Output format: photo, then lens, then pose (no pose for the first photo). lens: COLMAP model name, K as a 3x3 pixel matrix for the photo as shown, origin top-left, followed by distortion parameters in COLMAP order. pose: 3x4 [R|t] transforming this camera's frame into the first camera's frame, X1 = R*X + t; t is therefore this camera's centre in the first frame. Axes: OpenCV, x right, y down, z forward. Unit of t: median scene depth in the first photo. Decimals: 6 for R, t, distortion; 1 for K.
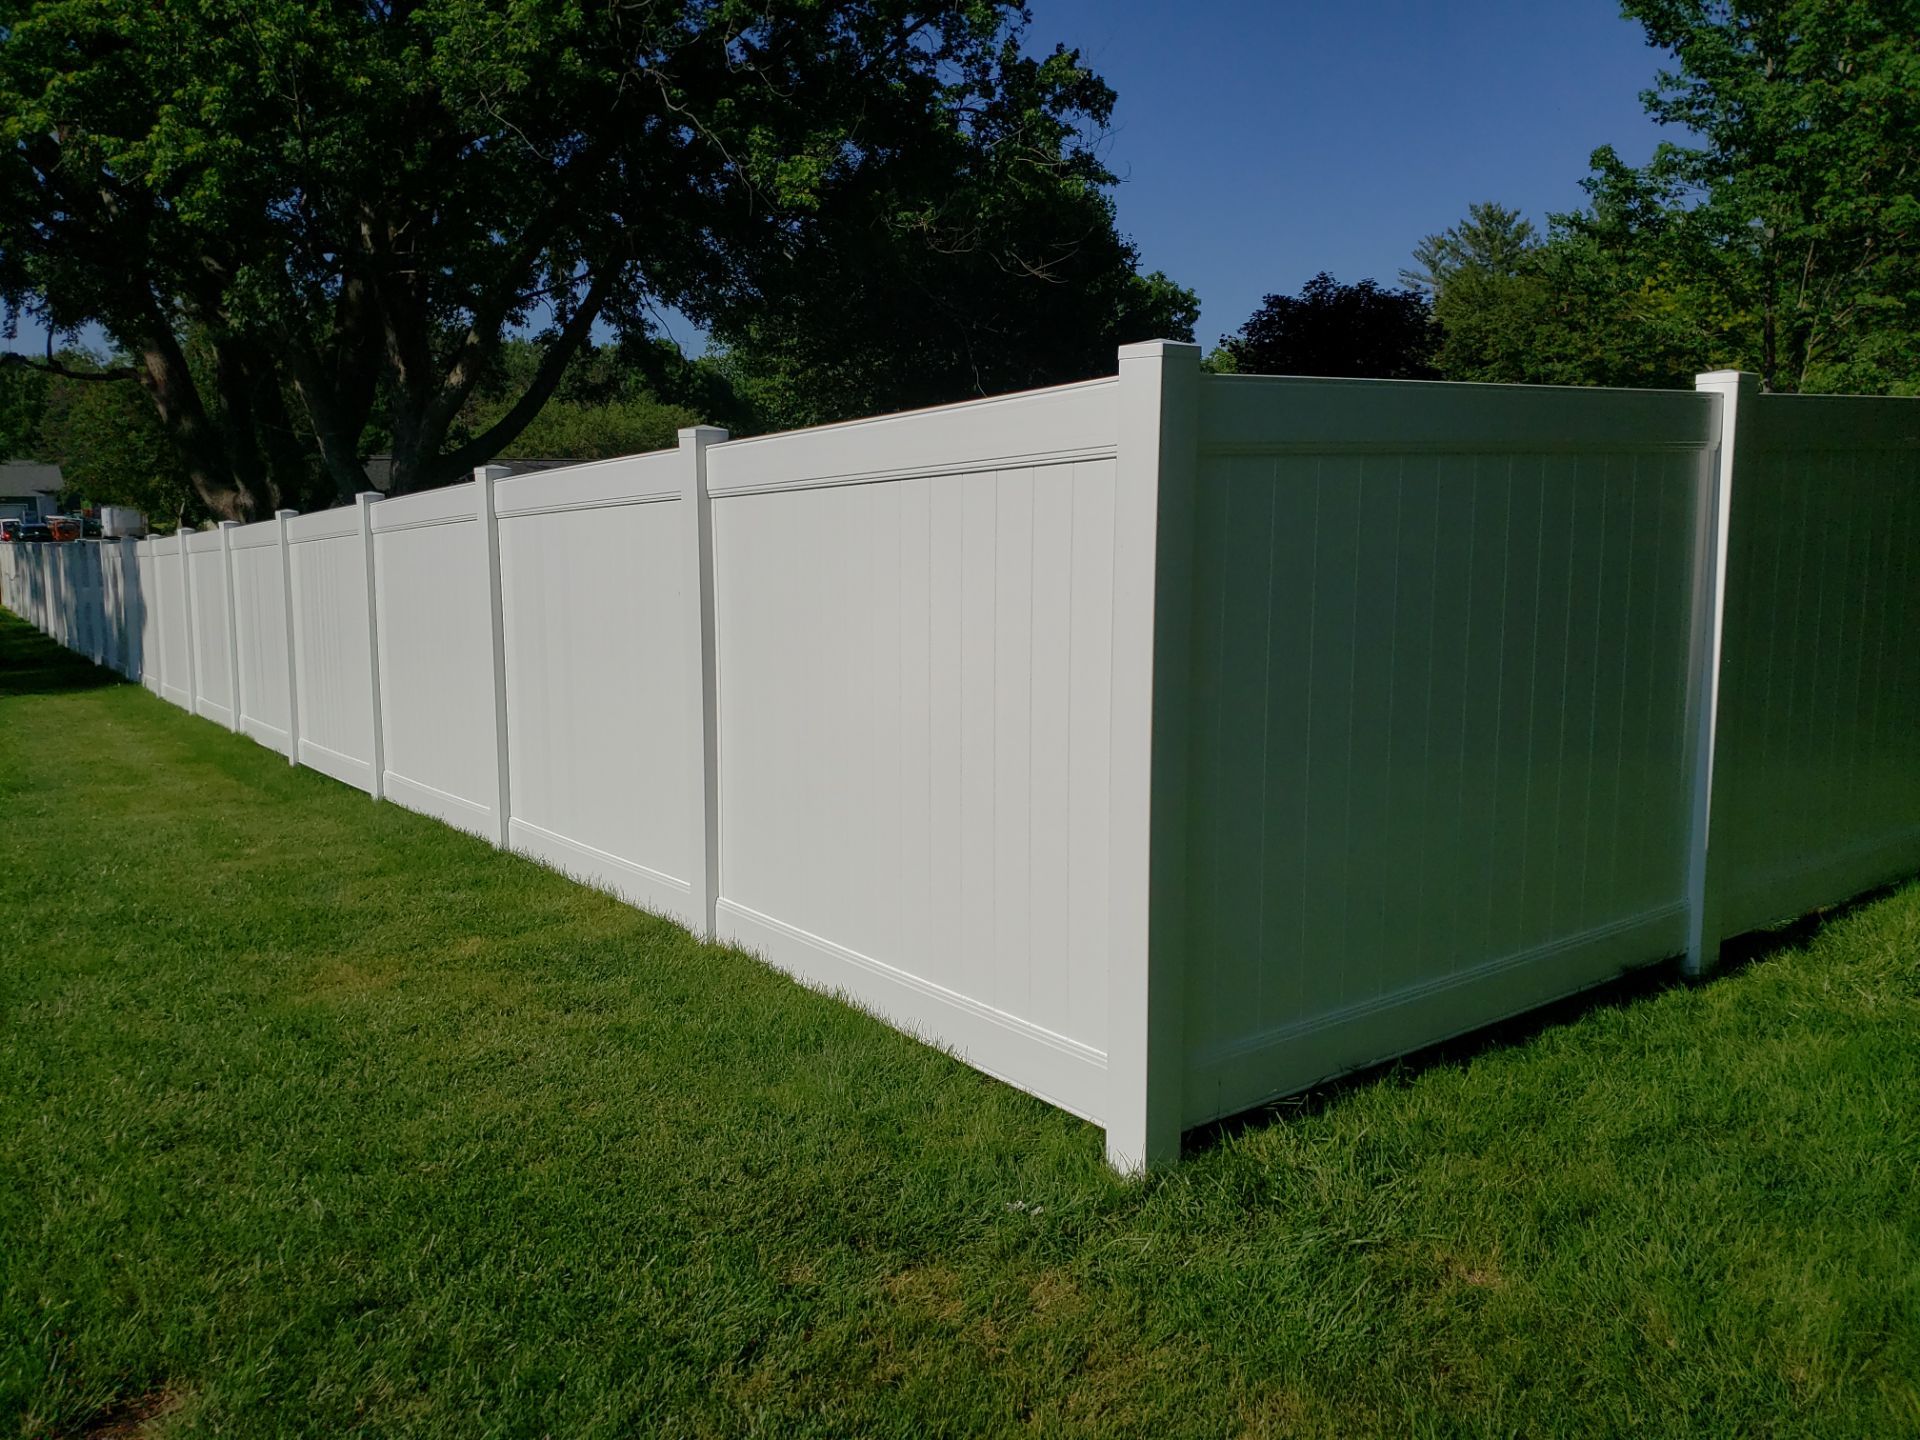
lens RADIAL K [[1557.2, 0, 955.3], [0, 1557.2, 700.3], [0, 0, 1]] dist [-0.041198, 0.109957]
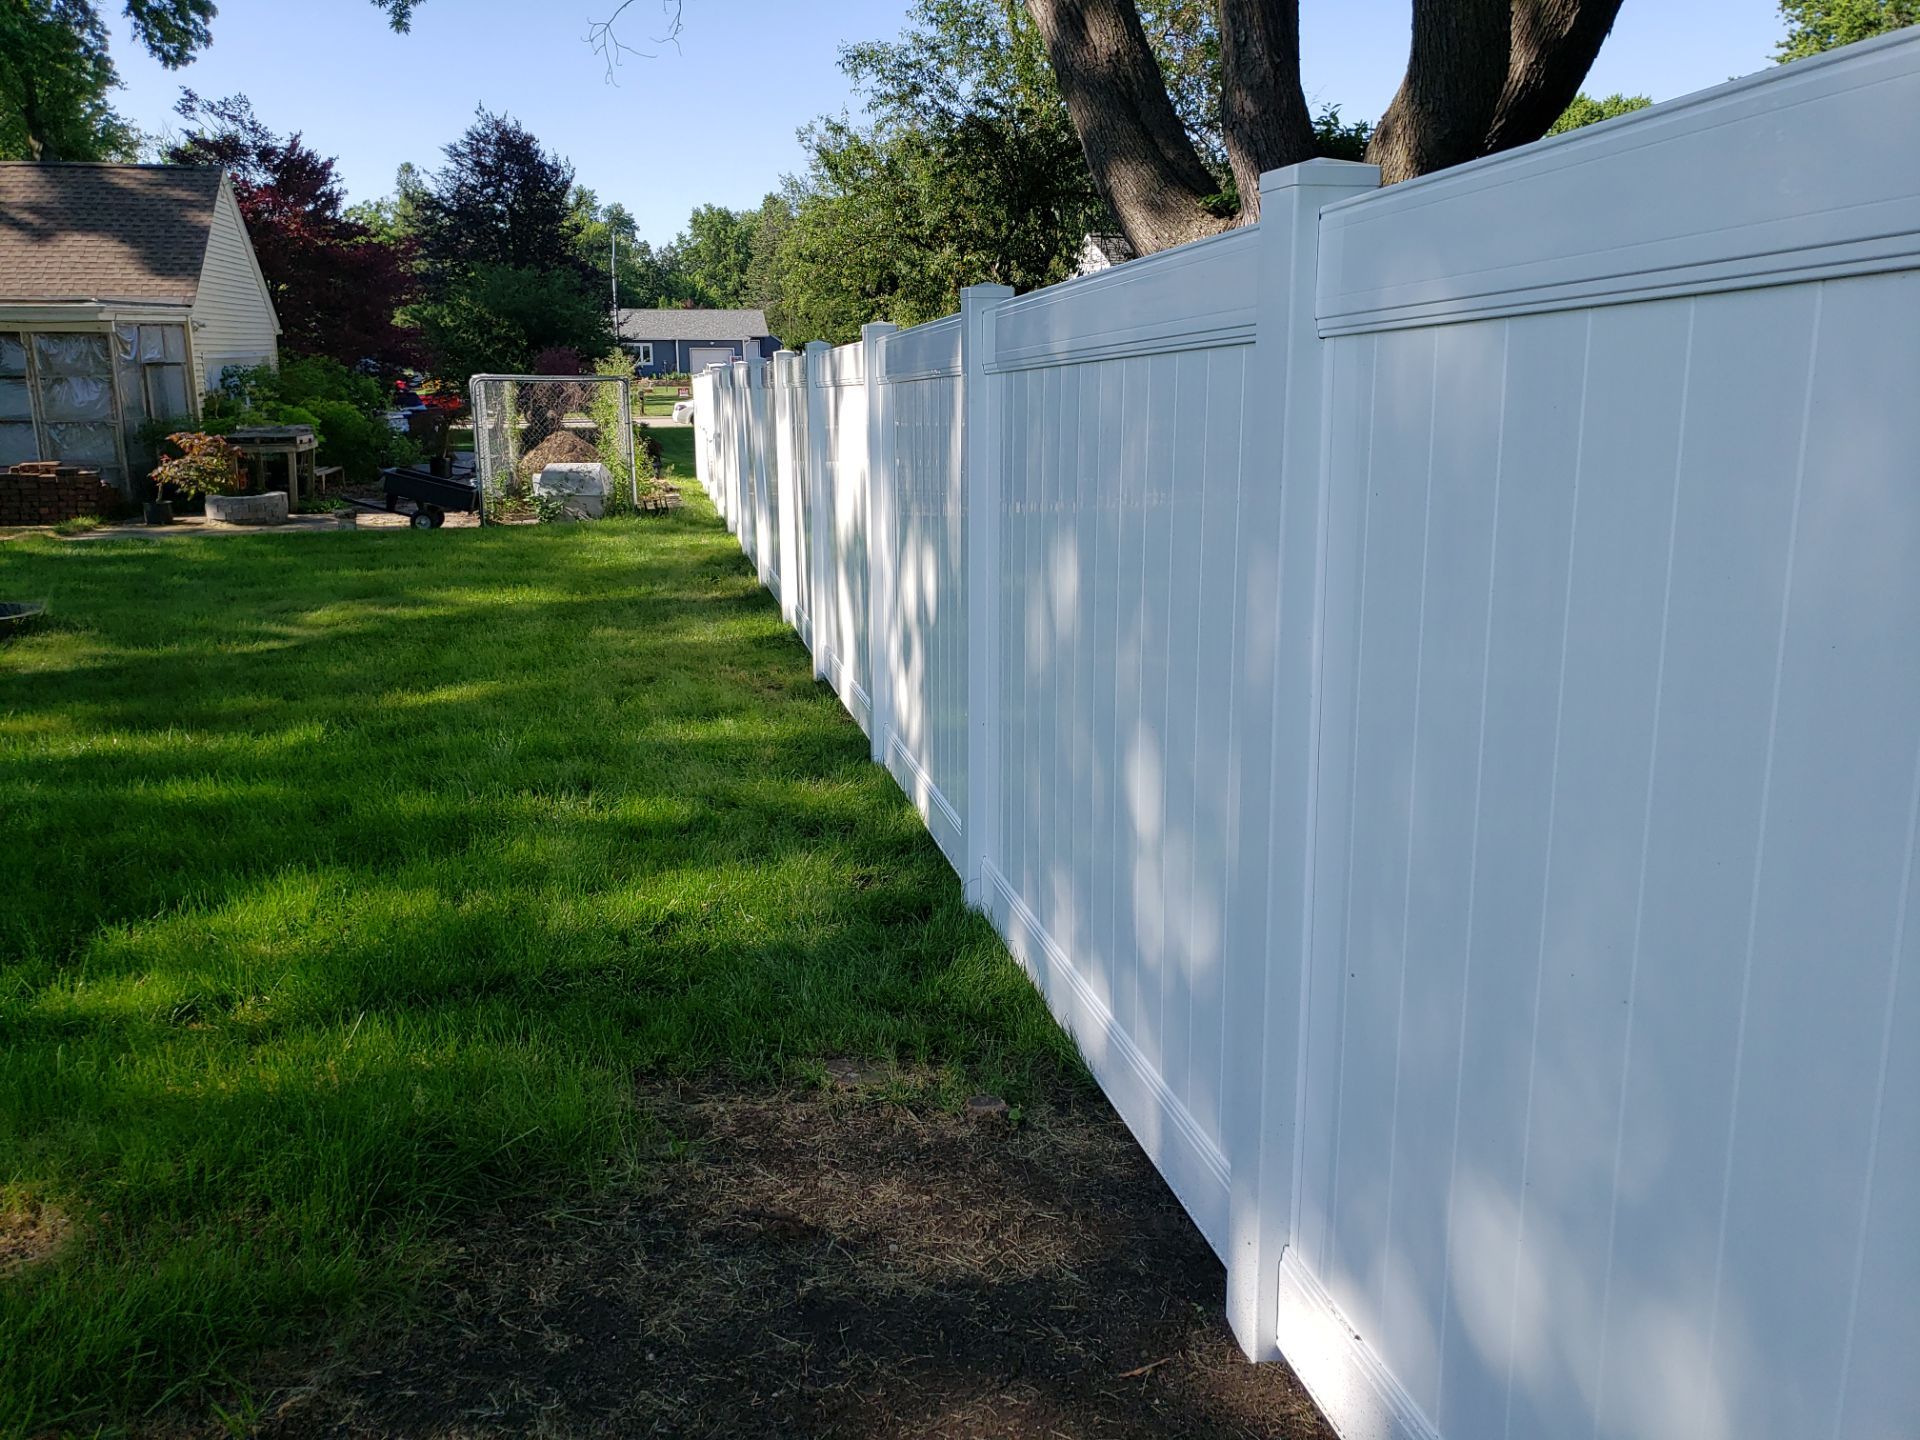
lens RADIAL K [[1597.9, 0, 960.0], [0, 1597.9, 720.0], [0, 0, 1]] dist [0.058372, -0.233491]
pose [[0.922272, 0.079271, -0.378327, -0.375055], [-0.041613, 0.993419, 0.106708, -0.054292], [0.384296, -0.082670, 0.919501, 0.626693]]
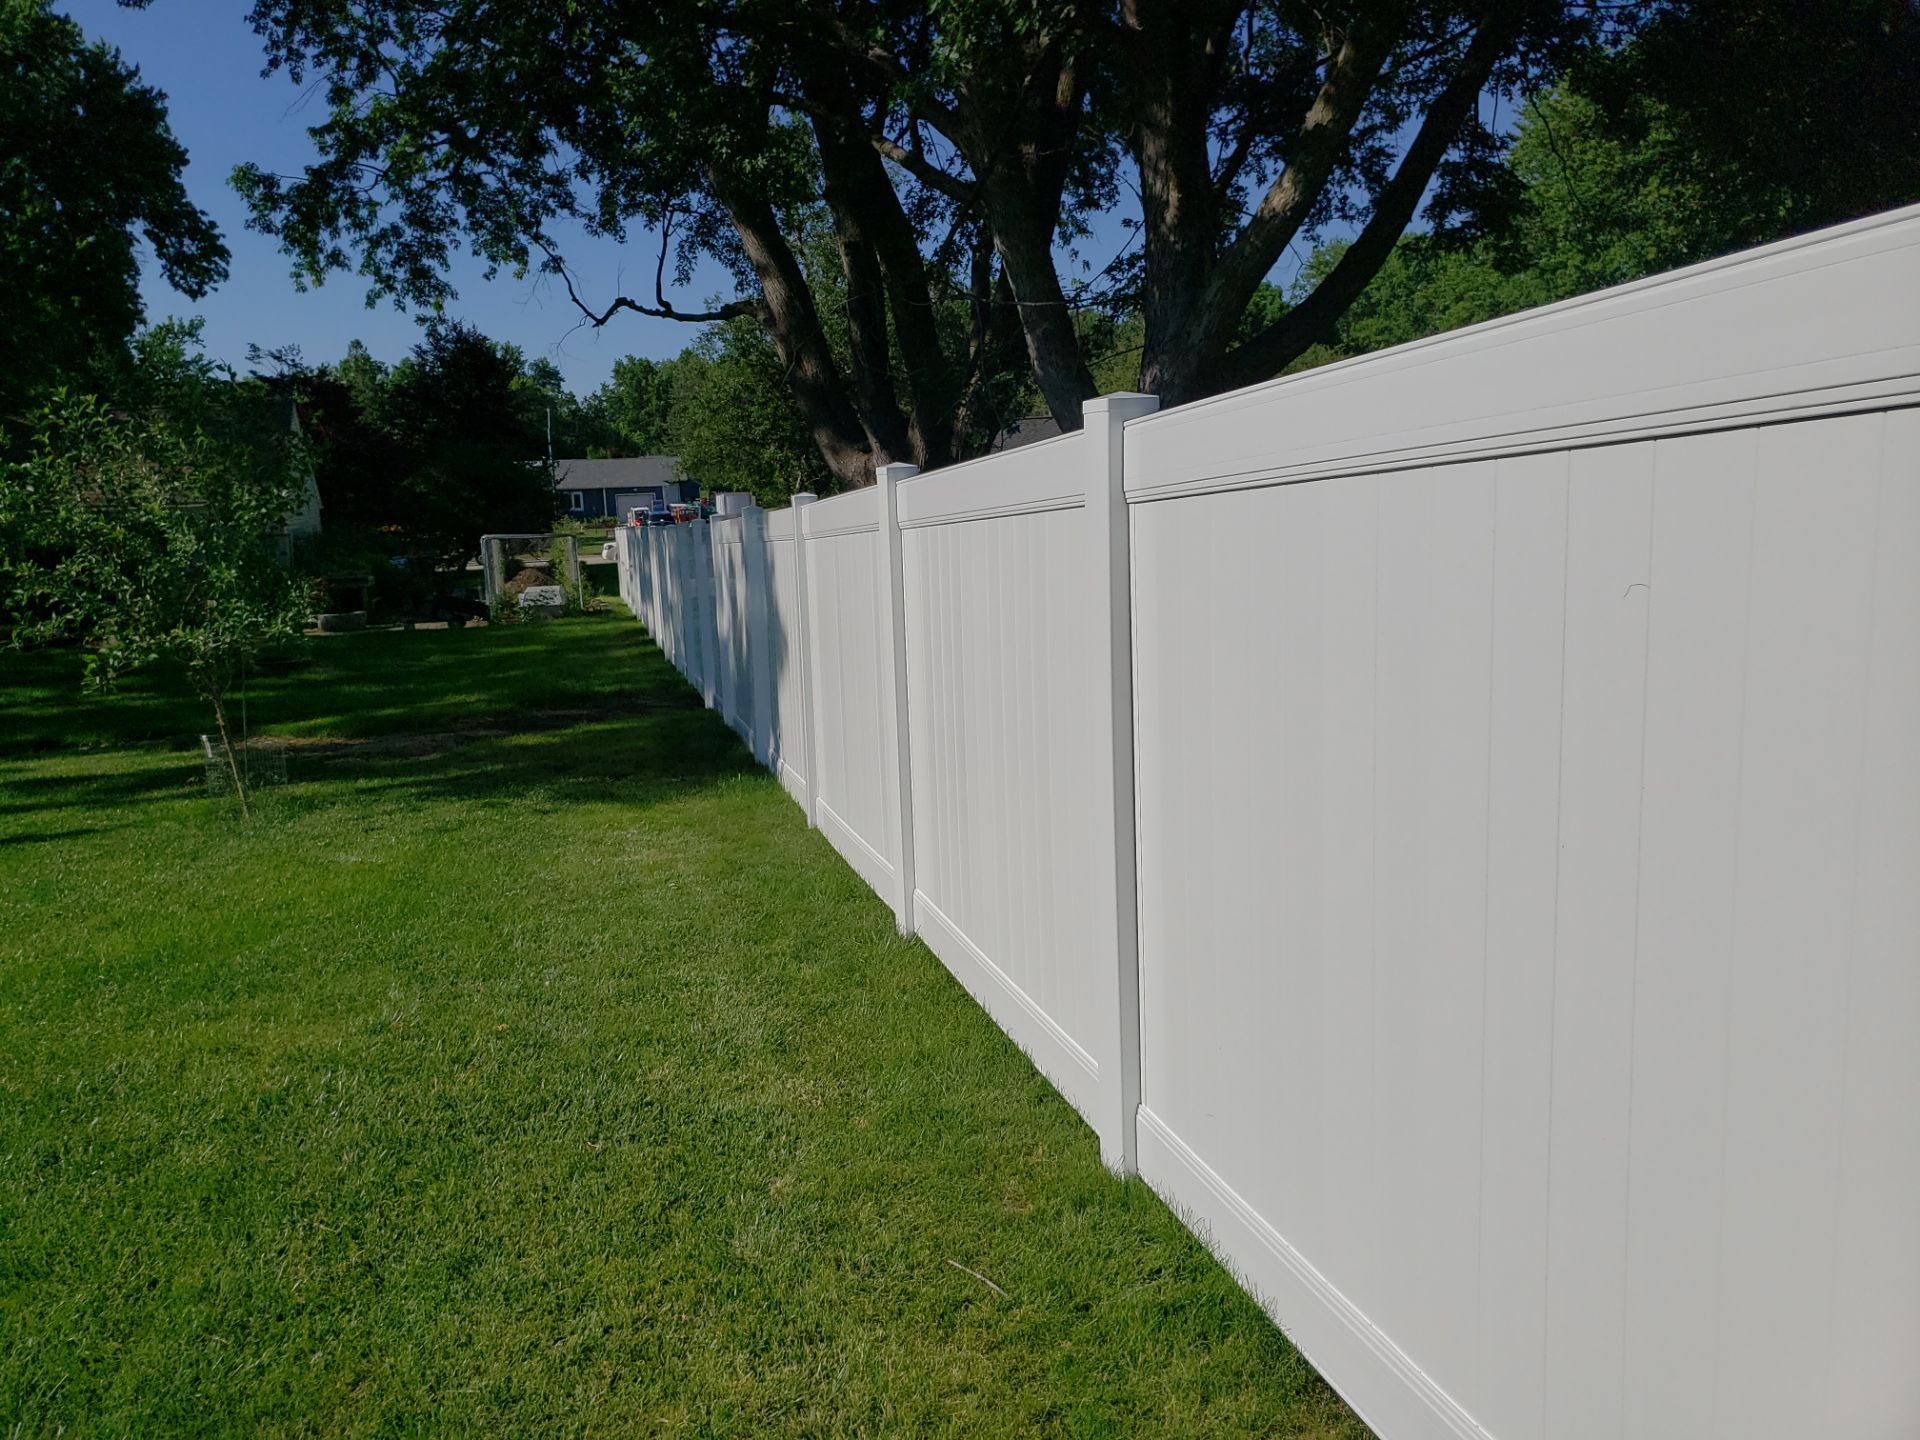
lens RADIAL K [[1563.0, 0, 960.0], [0, 1563.0, 720.0], [0, 0, 1]] dist [0.035503, -0.037565]
pose [[0.939819, 0.010906, -0.341500, -0.154253], [0.000048, 0.999486, 0.032051, -0.026425], [0.341674, -0.030138, 0.939335, 0.283097]]
